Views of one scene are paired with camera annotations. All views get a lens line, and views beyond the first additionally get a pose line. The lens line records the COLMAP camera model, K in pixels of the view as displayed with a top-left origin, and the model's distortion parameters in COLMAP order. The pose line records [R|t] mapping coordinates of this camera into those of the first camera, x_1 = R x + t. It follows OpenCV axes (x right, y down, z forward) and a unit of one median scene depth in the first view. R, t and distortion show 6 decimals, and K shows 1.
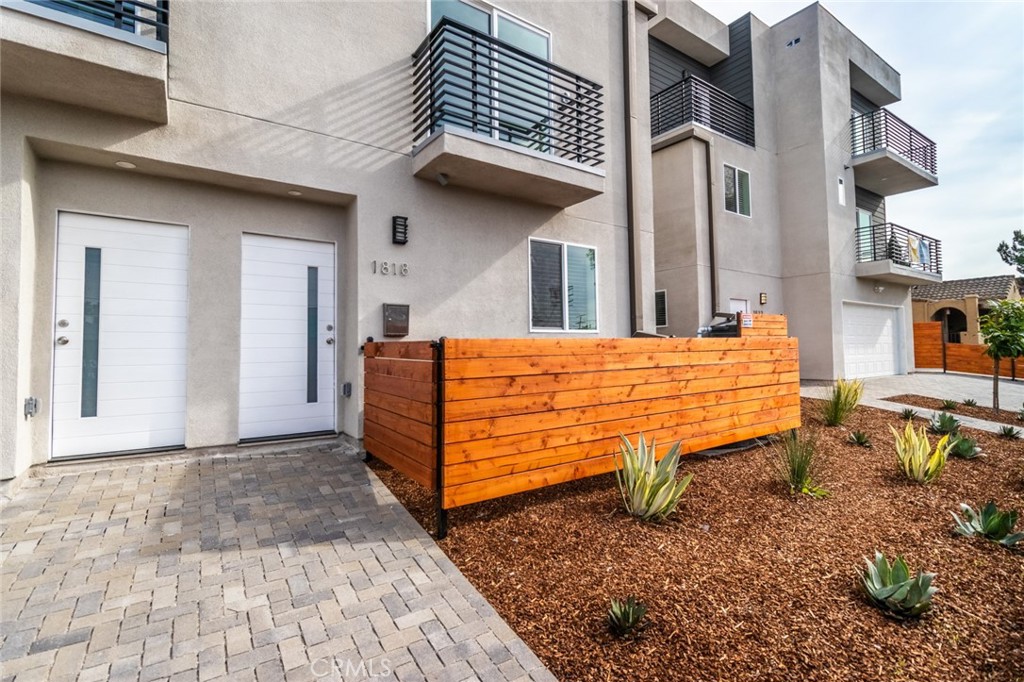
lens RADIAL K [[478.3, 0, 506.4], [0, 478.3, 336.1], [0, 0, 1]] dist [0.000169, 0.000118]
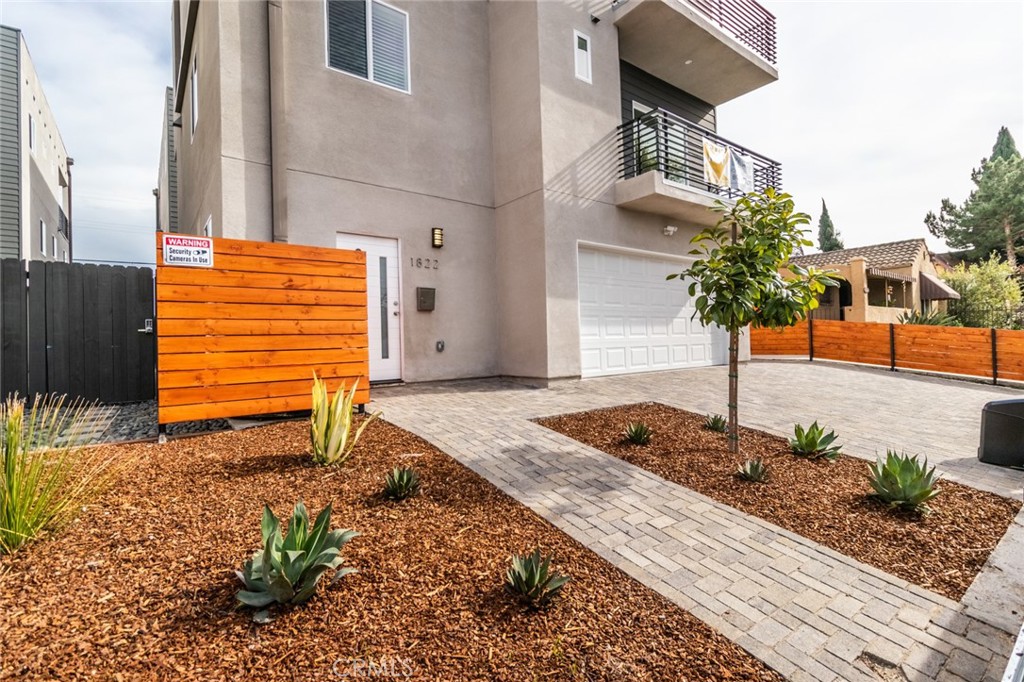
lens RADIAL K [[478.3, 0, 506.4], [0, 478.3, 336.1], [0, 0, 1]] dist [0.000169, 0.000118]
pose [[0.998752, -0.011253, 0.048654, 0.508976], [0.010404, 0.999790, 0.017671, 0.026295], [-0.048843, -0.017143, 0.998659, 0.361743]]
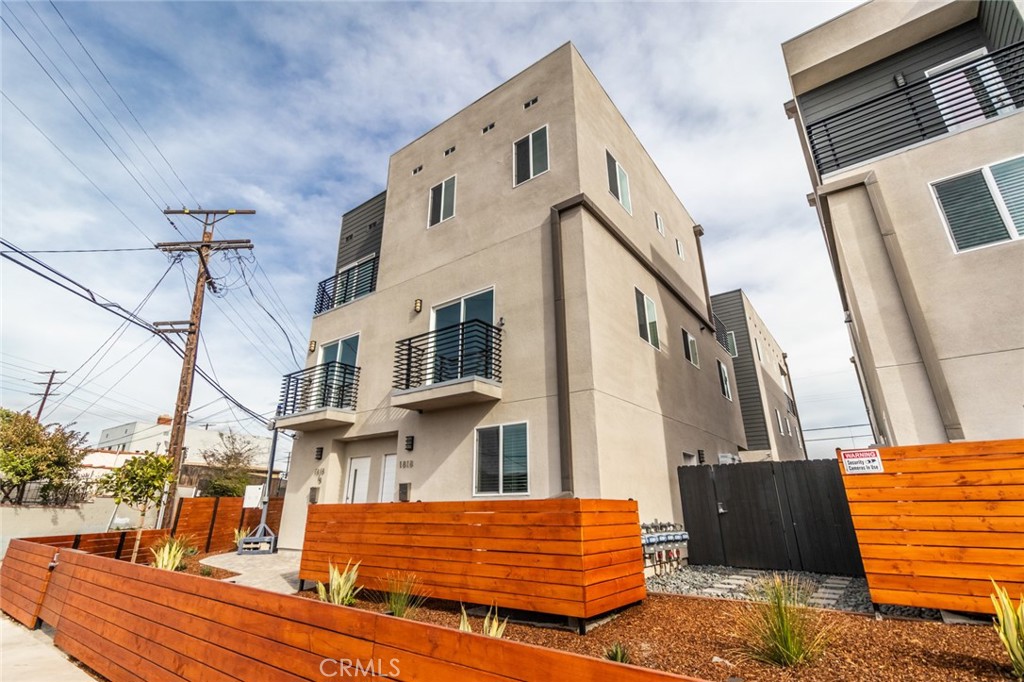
lens RADIAL K [[464.0, 0, 511.5], [0, 464.0, 331.0], [0, 0, 1]] dist [0.001096, 0.000220]
pose [[0.317777, -0.326986, -0.889999, 0.610460], [0.025118, 0.941227, -0.336839, -0.000942], [0.947833, 0.084685, 0.307314, 0.266757]]
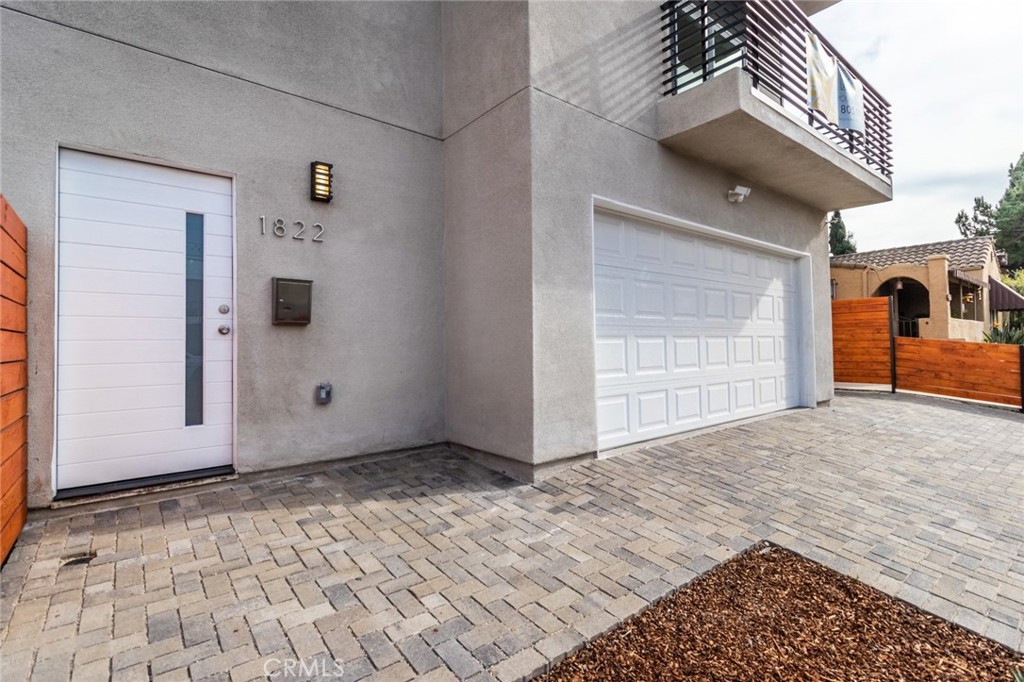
lens RADIAL K [[489.3, 0, 507.1], [0, 489.3, 335.0], [0, 0, 1]] dist [0.000356, -0.000200]
pose [[0.997099, 0.003332, 0.076045, 0.541445], [-0.004180, 0.999931, 0.010999, 0.010187], [-0.076004, -0.011285, 0.997044, 0.595913]]
